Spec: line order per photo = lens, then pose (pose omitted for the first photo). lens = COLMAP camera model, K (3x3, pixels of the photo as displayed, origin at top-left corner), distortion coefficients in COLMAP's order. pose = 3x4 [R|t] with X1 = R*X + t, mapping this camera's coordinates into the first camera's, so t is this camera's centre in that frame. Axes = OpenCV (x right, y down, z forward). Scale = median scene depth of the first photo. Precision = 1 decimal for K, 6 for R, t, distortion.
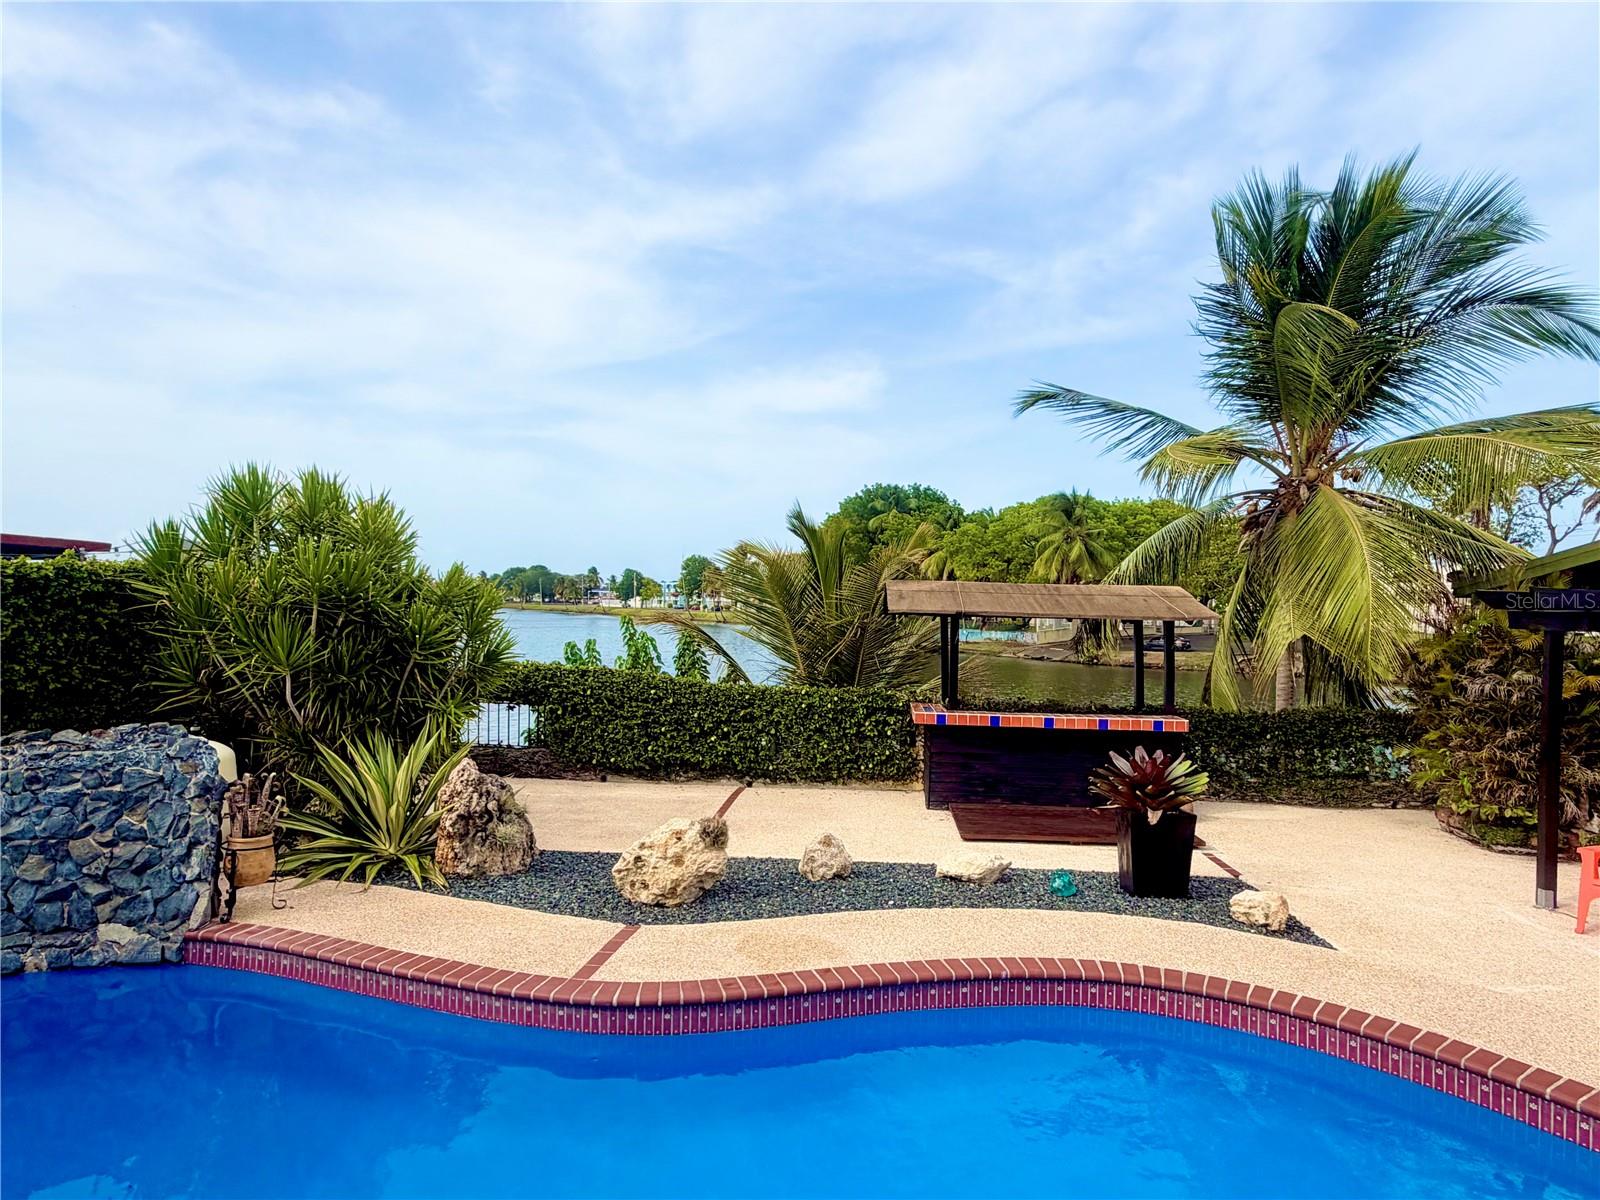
lens RADIAL K [[944.2, 0, 806.9], [0, 944.2, 603.8], [0, 0, 1]] dist [0.000780, 0.000914]
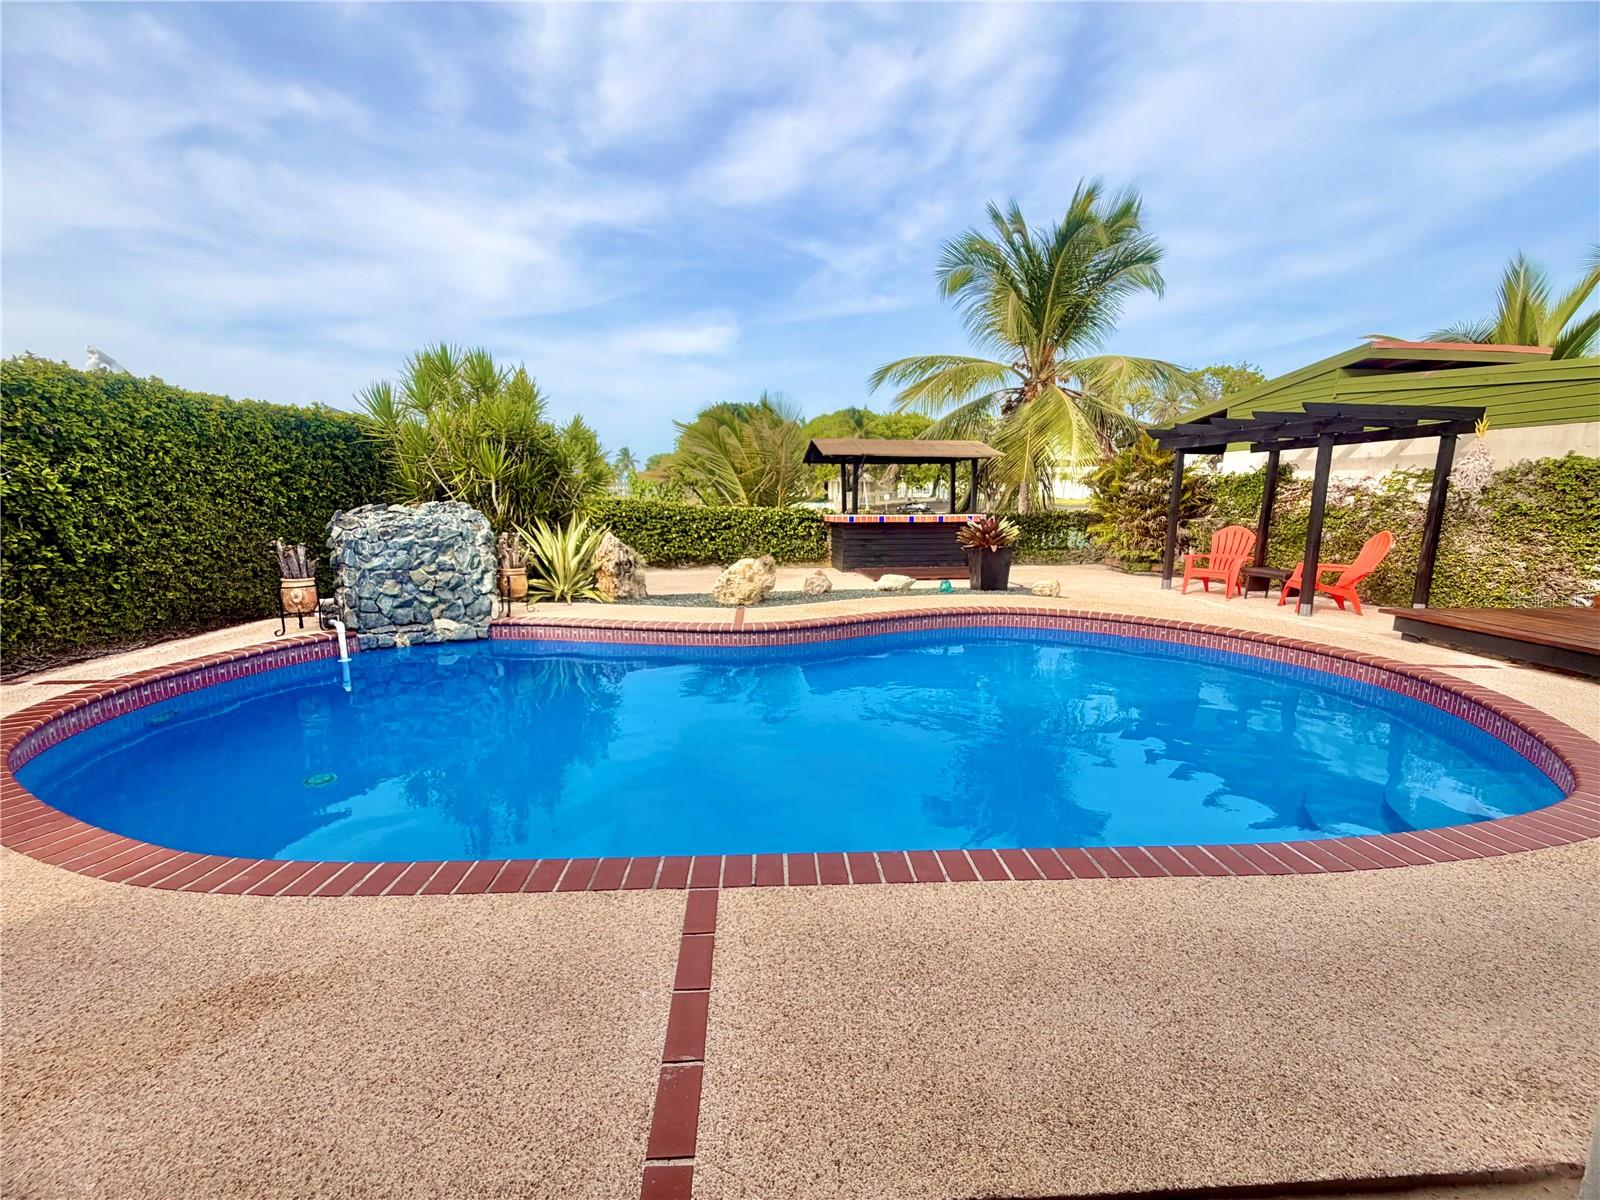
lens RADIAL K [[639.6, 0, 800.6], [0, 639.6, 595.6], [0, 0, 1]] dist [0.000131, 0.000089]
pose [[0.979802, -0.051541, 0.193213, -0.317816], [0.019367, 0.986130, 0.164843, 0.117834], [-0.199029, -0.157772, 0.967210, -0.219275]]
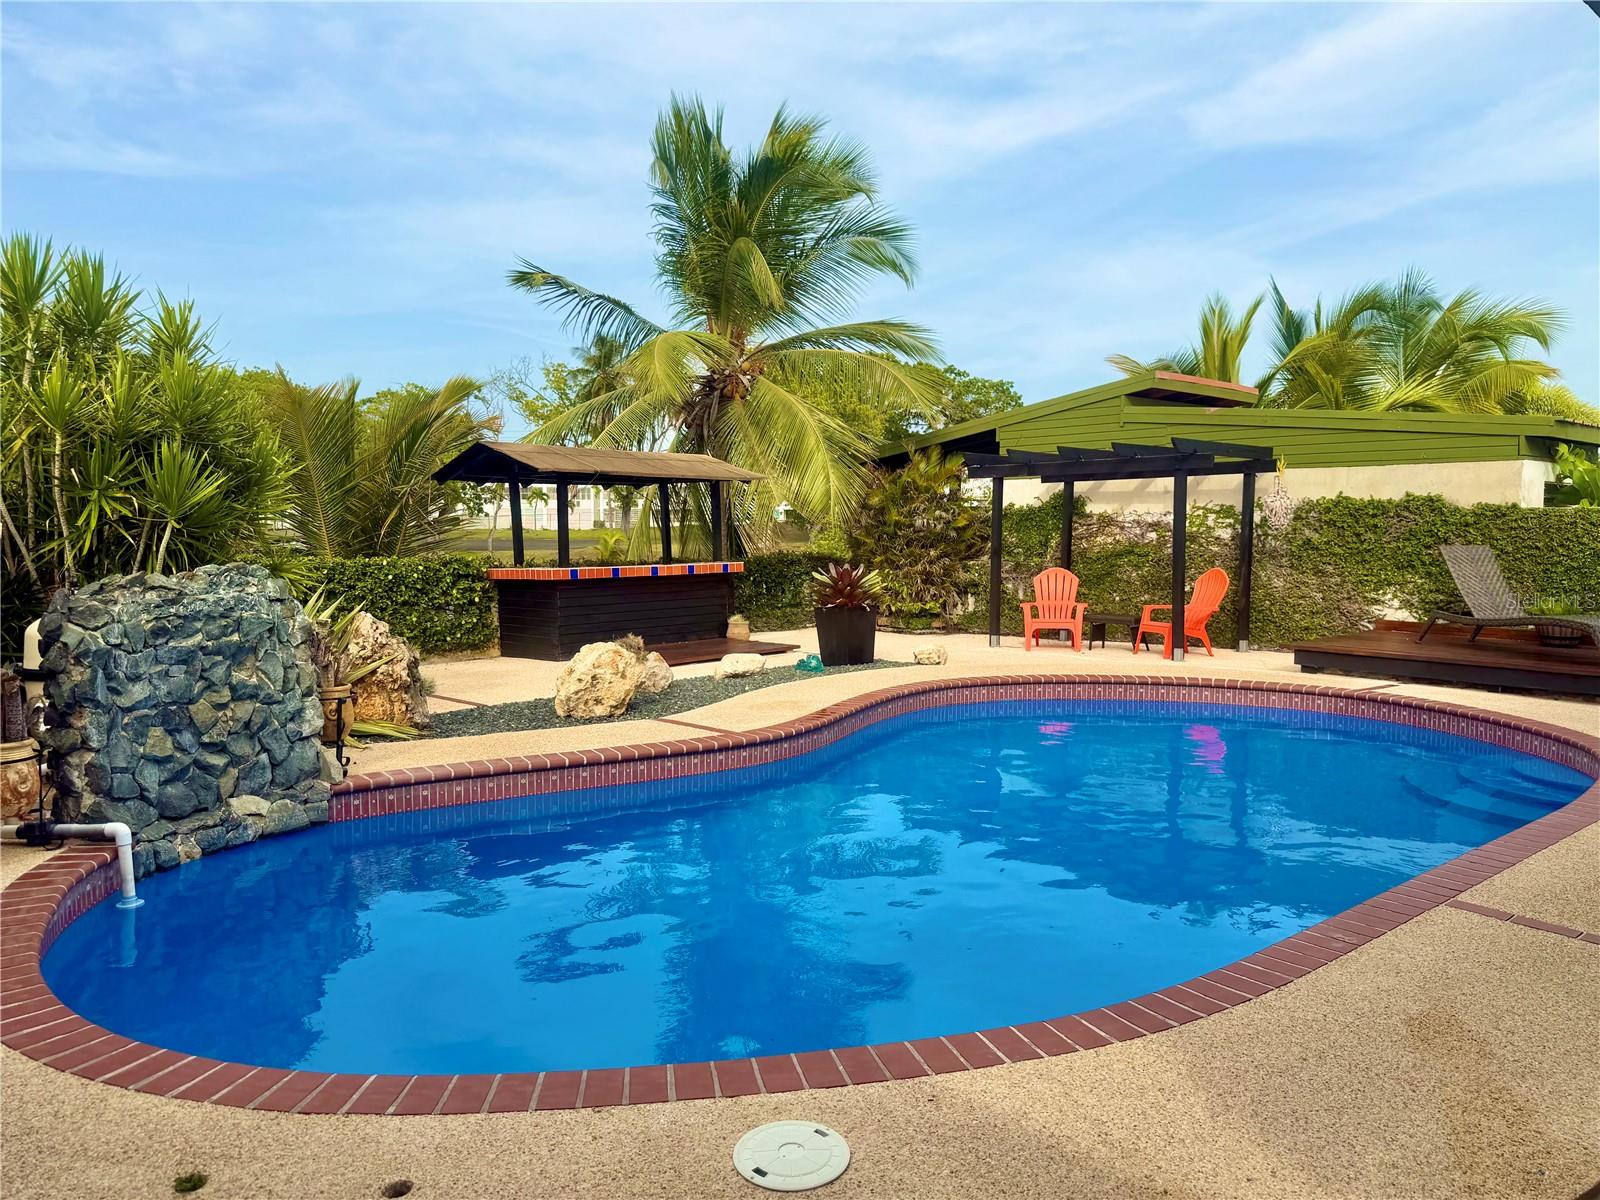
lens RADIAL K [[1119.4, 0, 800.0], [0, 1119.4, 600.0], [0, 0, 1]] dist [0.104013, -0.162315]
pose [[0.662309, -0.076231, 0.745343, -1.120254], [0.014819, 0.995949, 0.088693, 0.077520], [-0.749084, -0.047697, 0.660755, -0.041971]]
